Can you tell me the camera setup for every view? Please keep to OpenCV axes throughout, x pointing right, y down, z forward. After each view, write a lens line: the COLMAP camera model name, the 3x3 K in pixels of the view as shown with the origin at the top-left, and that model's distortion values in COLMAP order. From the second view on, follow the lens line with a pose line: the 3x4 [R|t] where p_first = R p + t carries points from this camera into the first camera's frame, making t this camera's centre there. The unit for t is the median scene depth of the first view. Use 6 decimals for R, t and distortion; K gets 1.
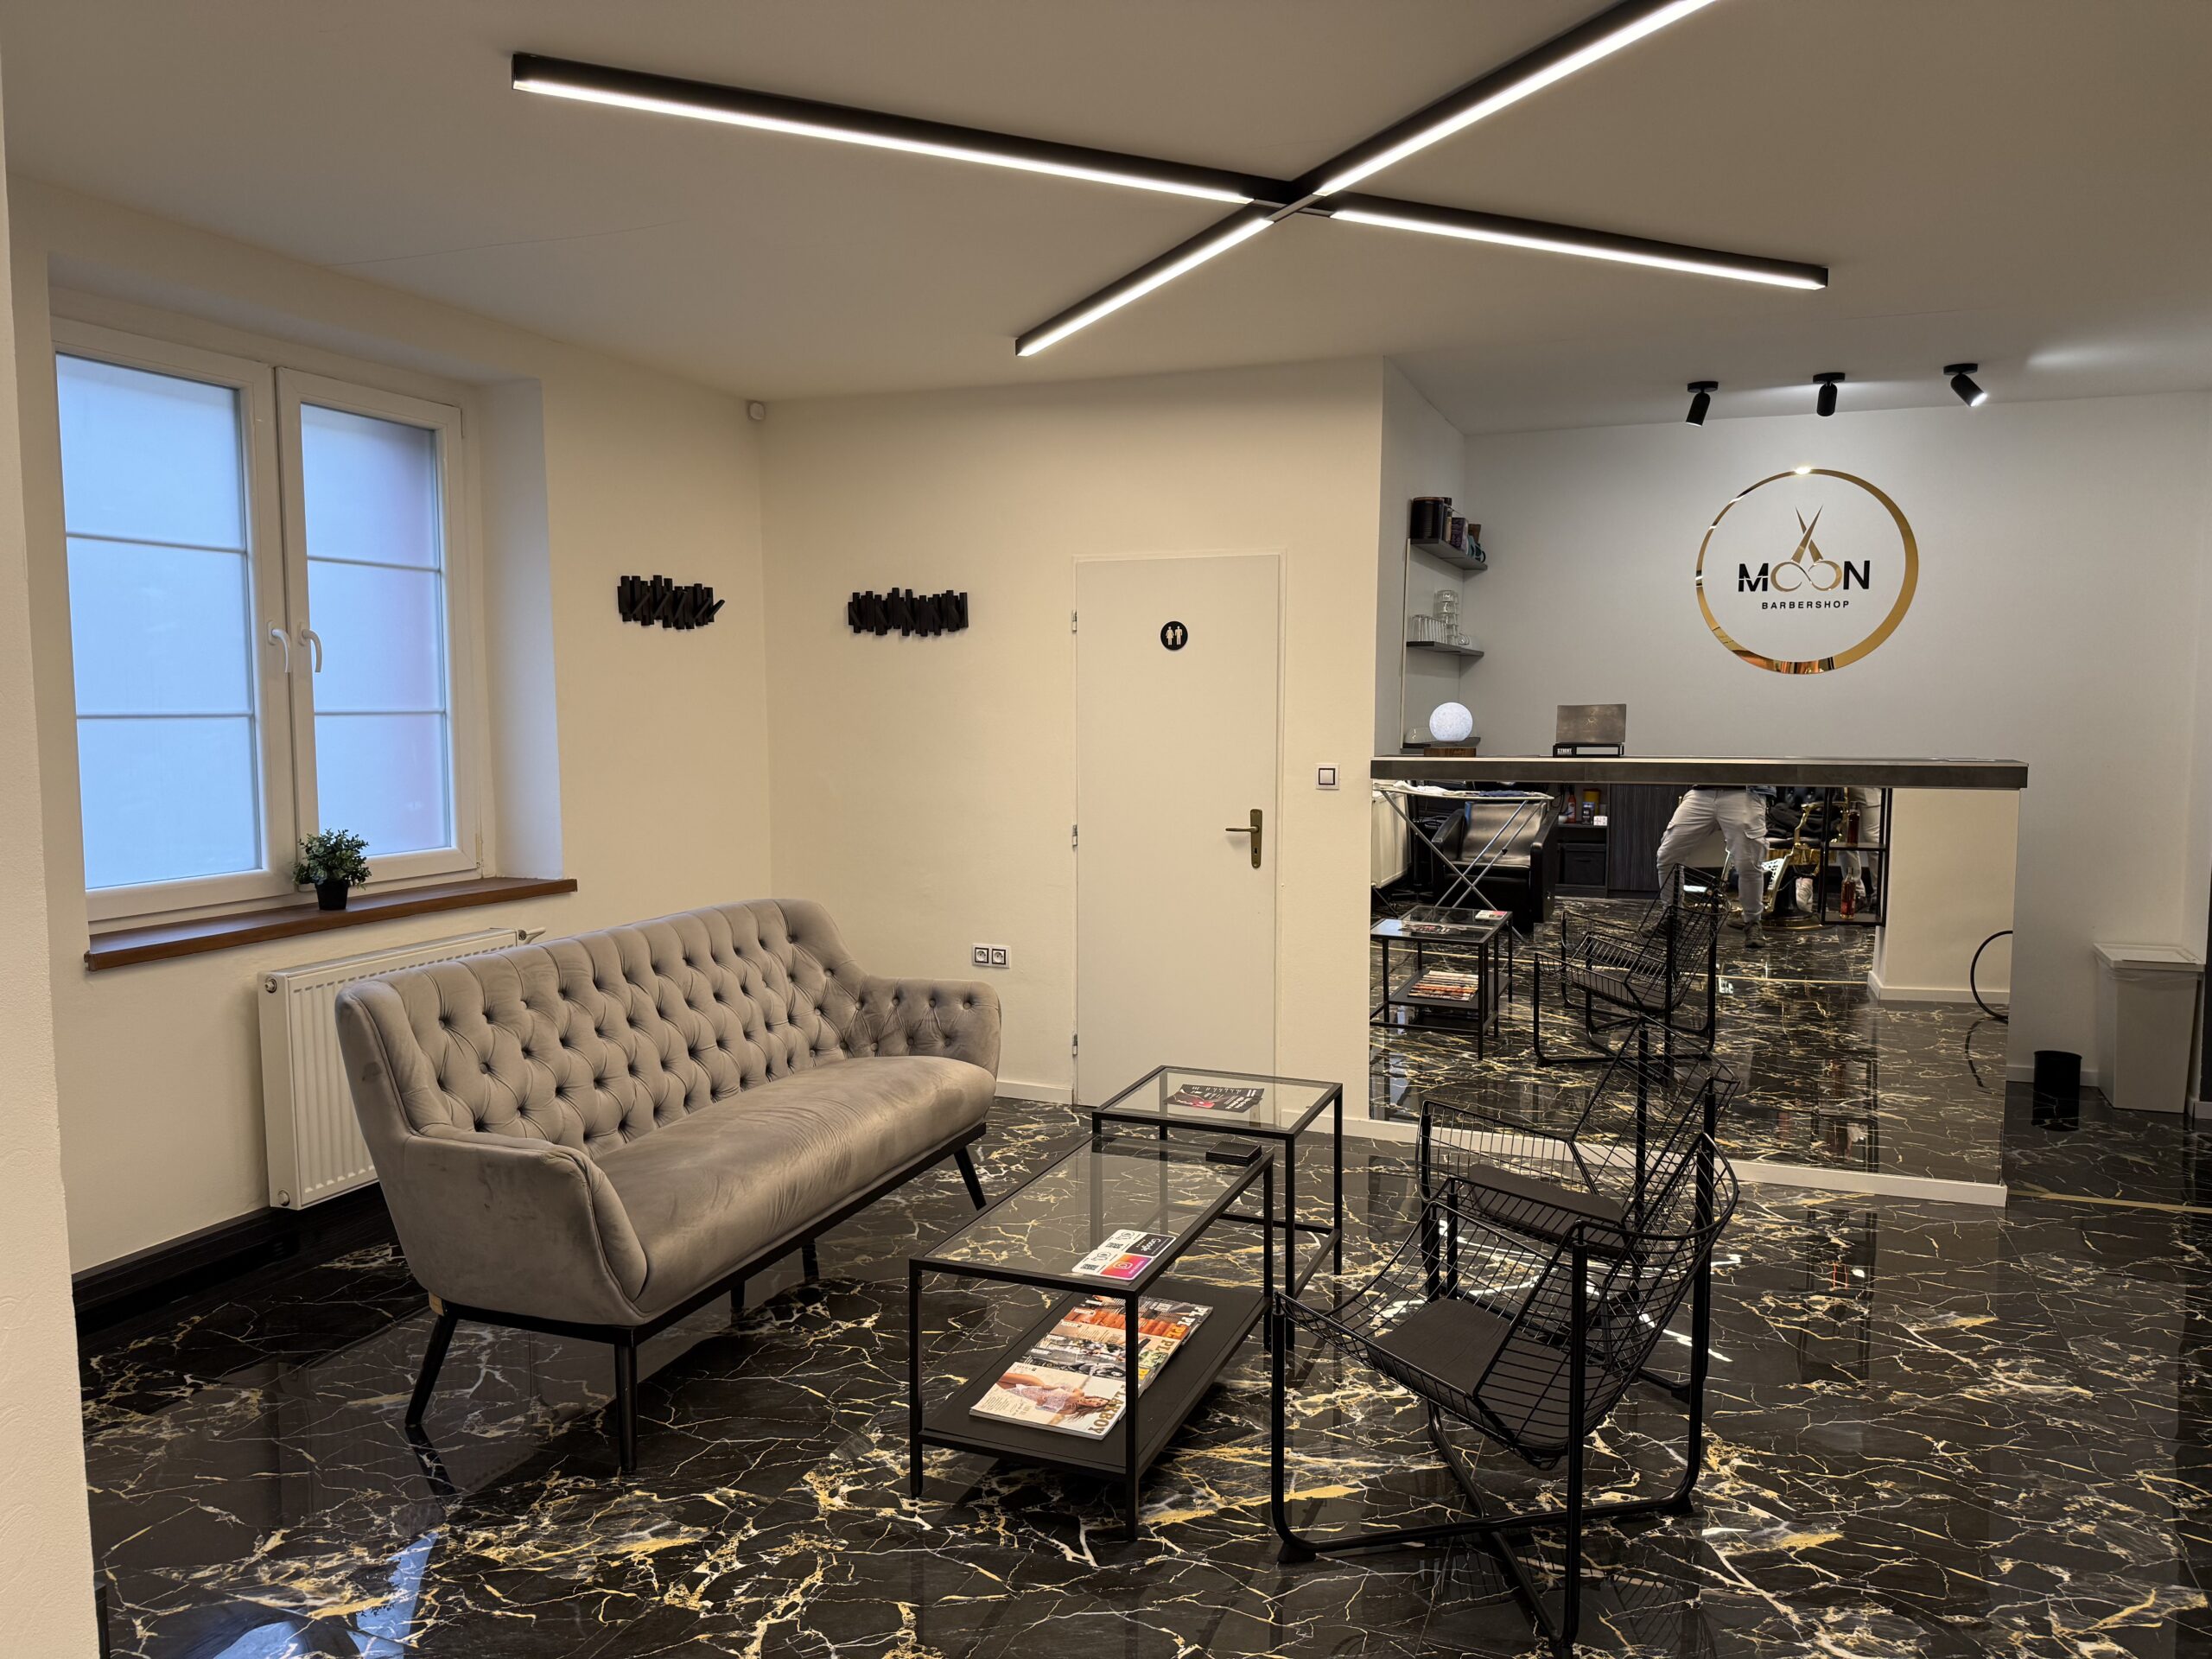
lens RADIAL K [[1536.1, 0, 1101.6], [0, 1536.1, 838.6], [0, 0, 1]] dist [0.039973, -0.037572]
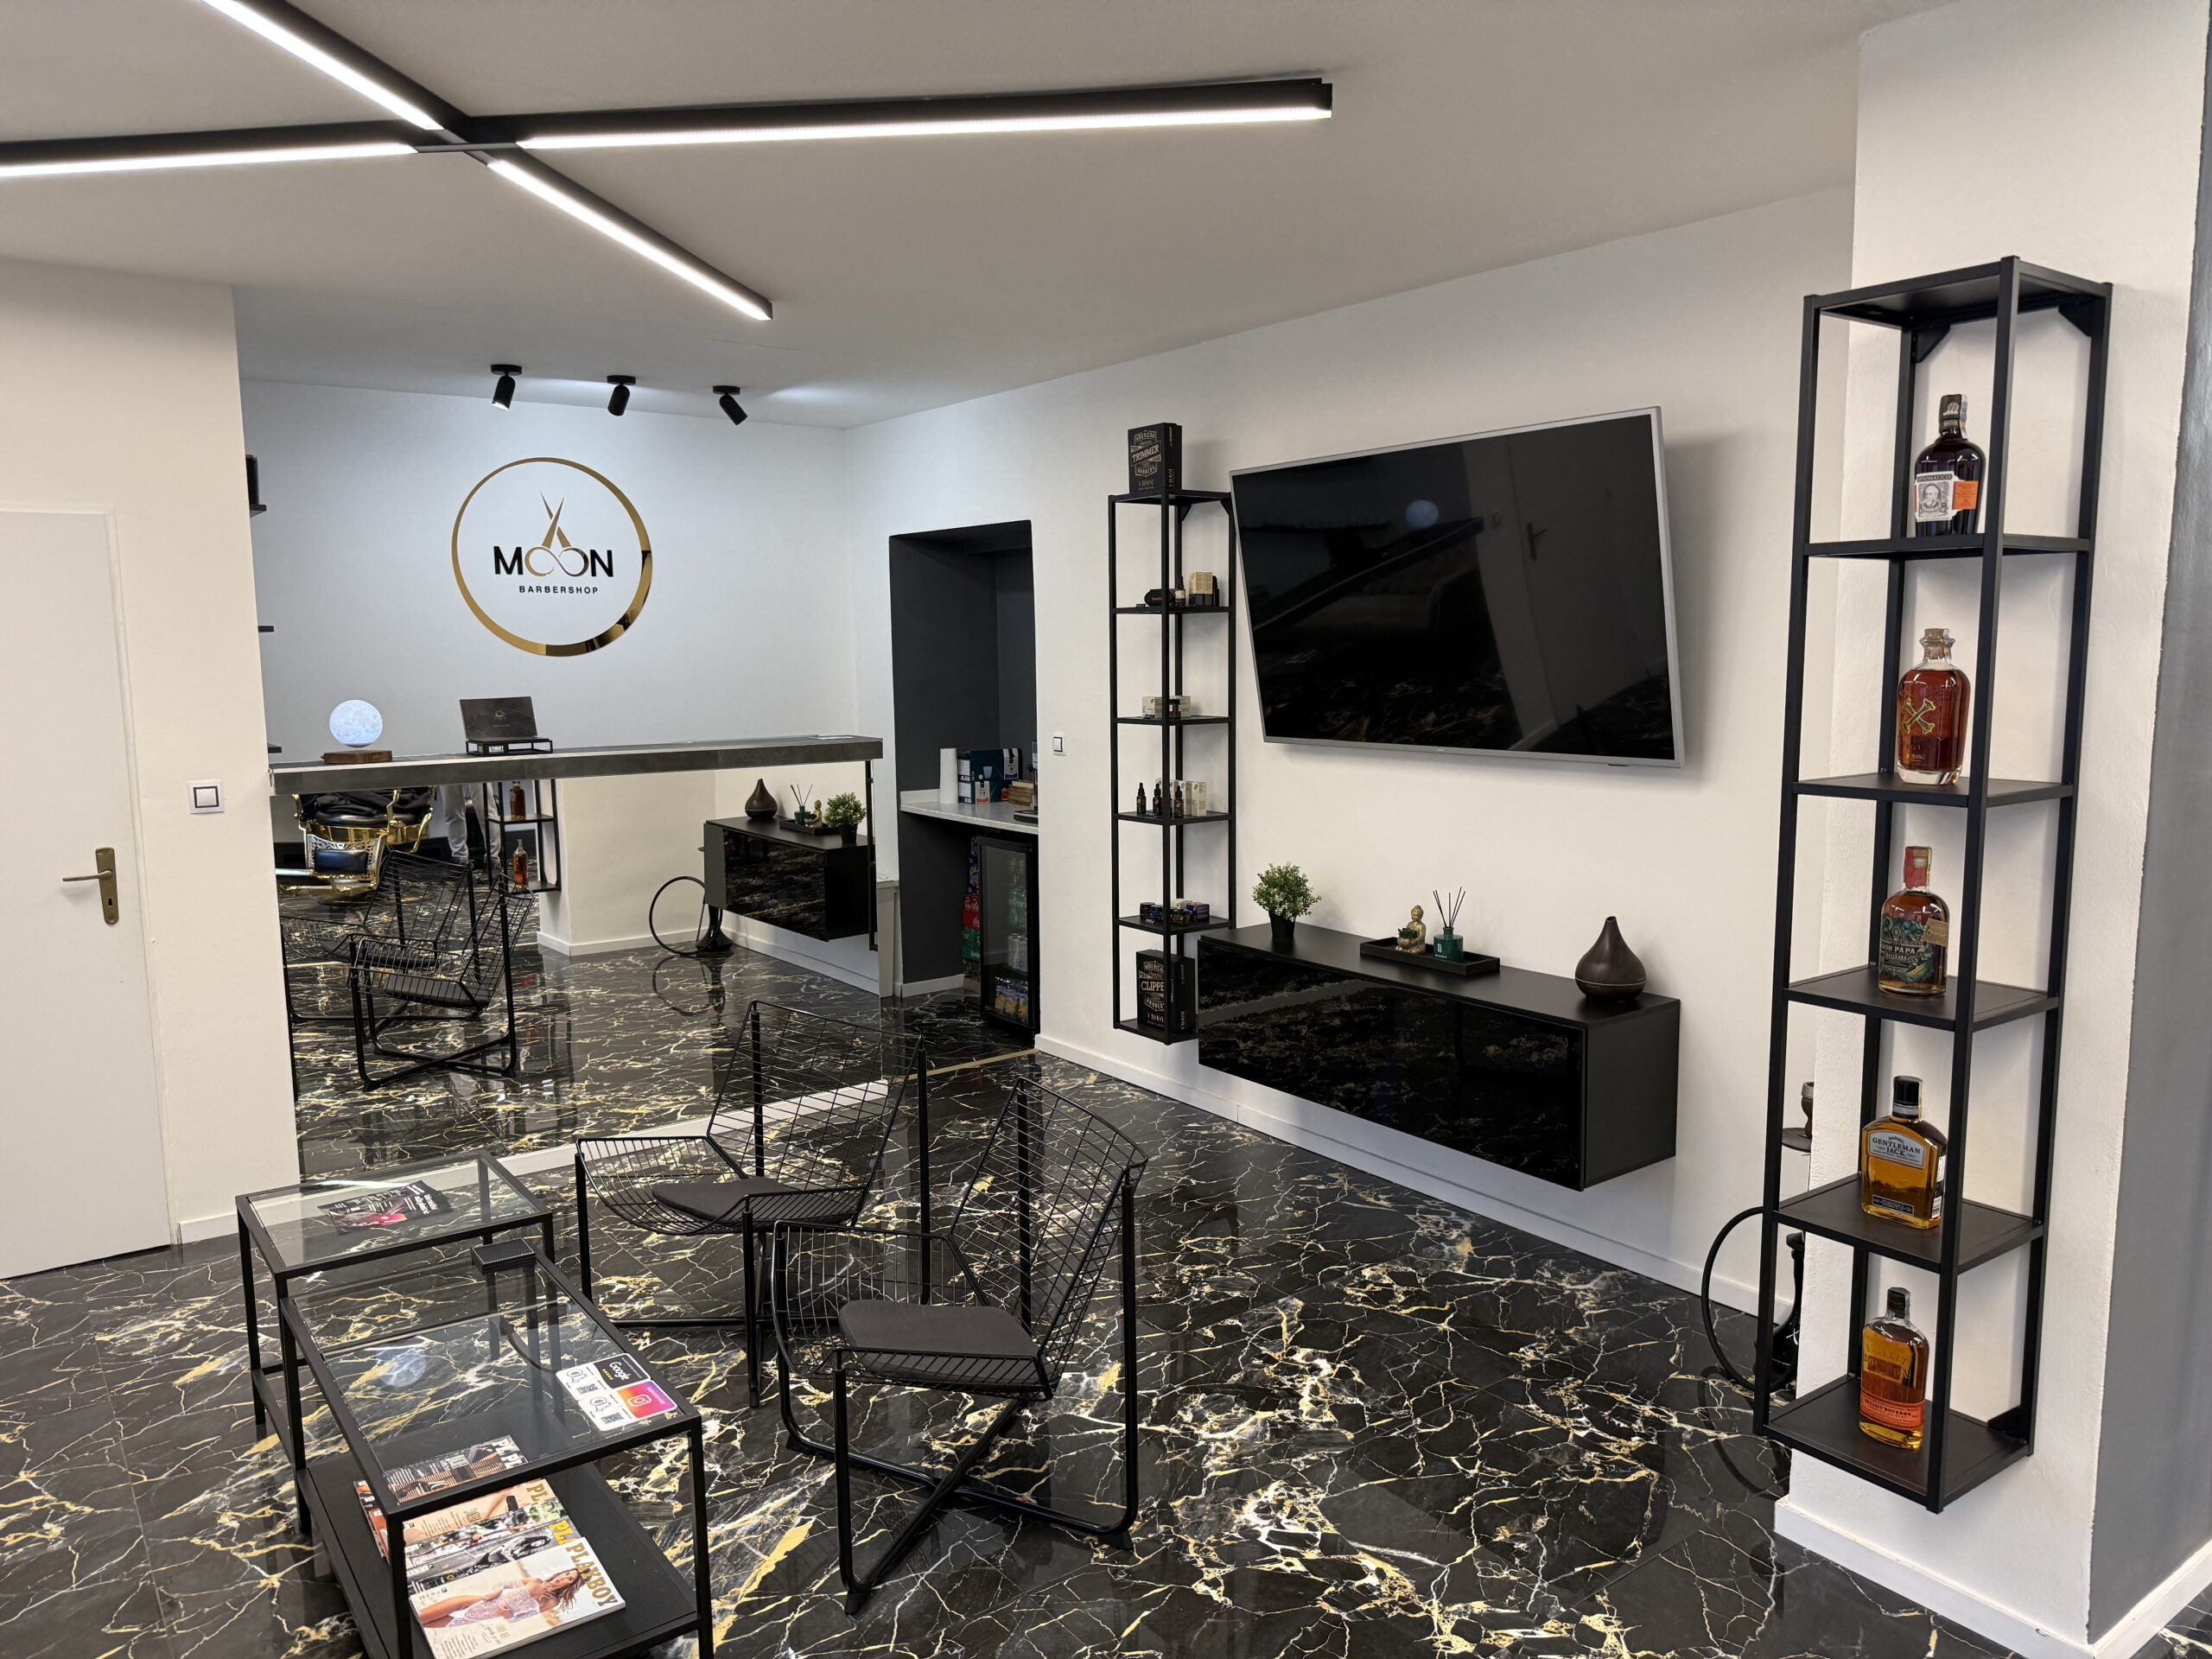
lens RADIAL K [[1555.7, 0, 1106.9], [0, 1555.7, 839.9], [0, 0, 1]] dist [0.044083, -0.037178]
pose [[0.532432, -0.112551, 0.838957, -0.303094], [0.089196, 0.993063, 0.076619, -0.040471], [-0.841760, 0.034037, 0.538778, 0.167718]]
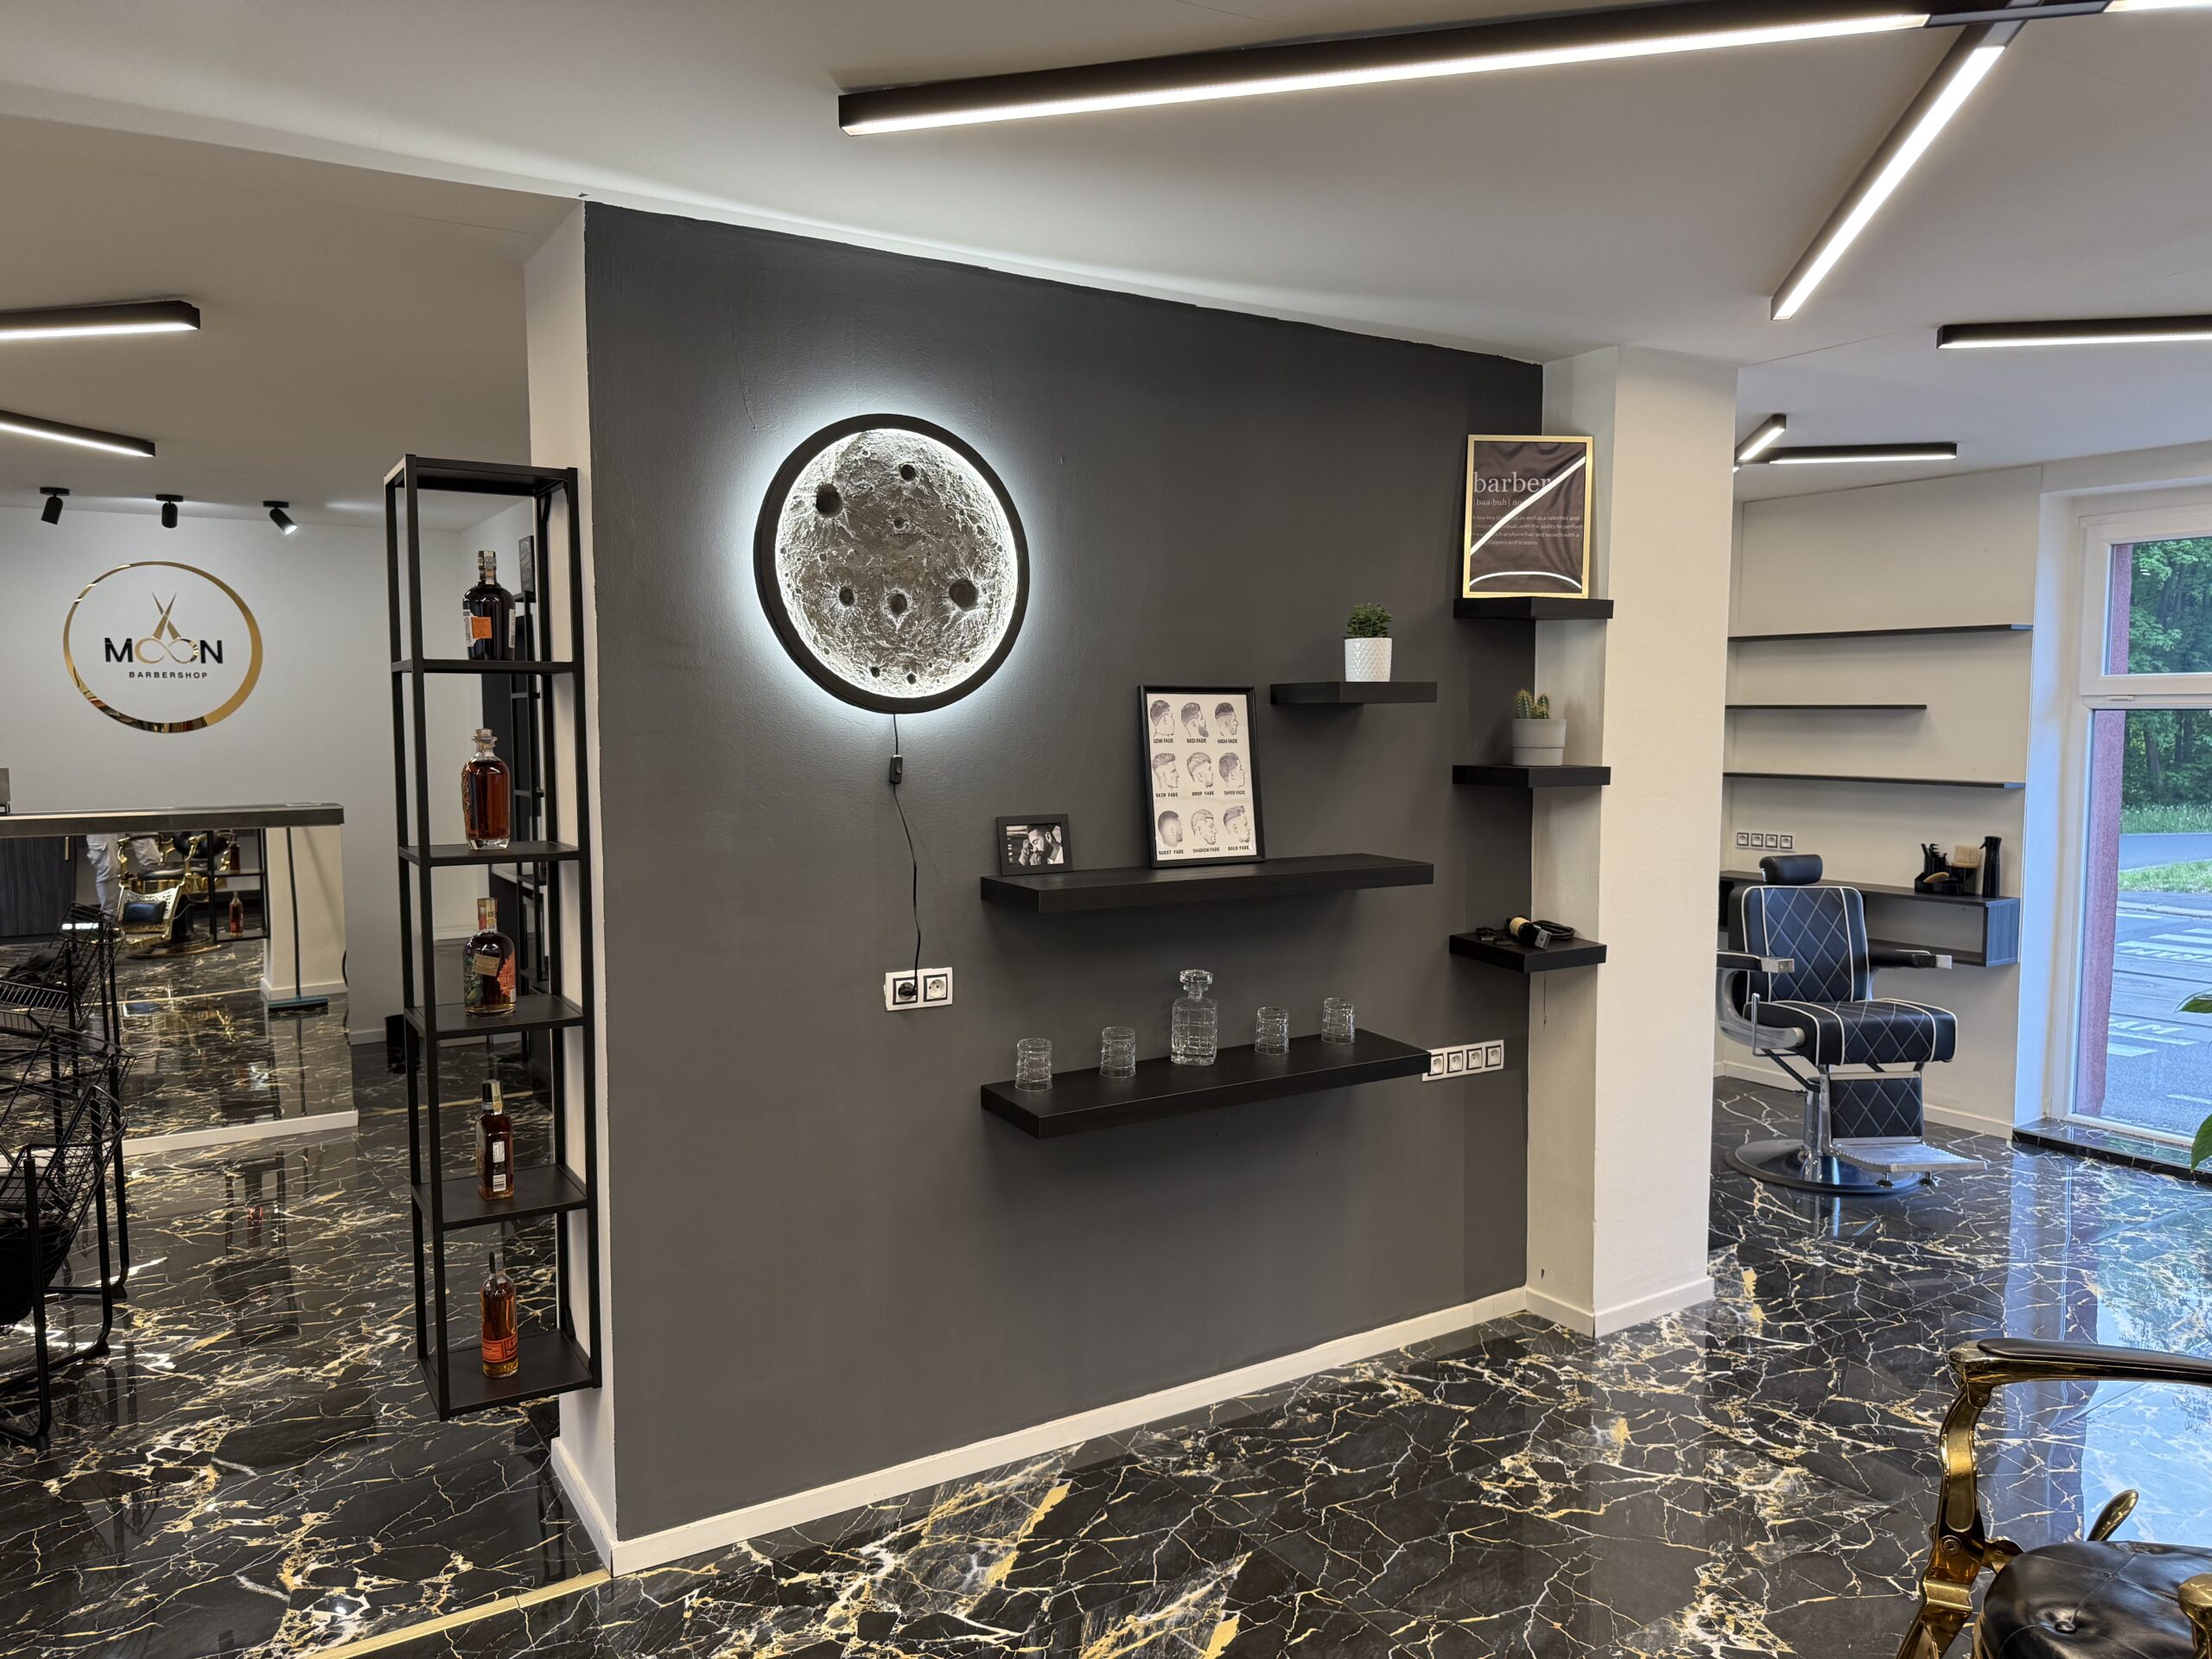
lens RADIAL K [[1547.3, 0, 1092.9], [0, 1547.3, 842.2], [0, 0, 1]] dist [0.088787, -0.106194]
pose [[0.590225, -0.066583, 0.804488, -0.127538], [0.078681, 0.996592, 0.024757, 0.001606], [-0.803395, 0.048685, 0.593452, -0.334502]]
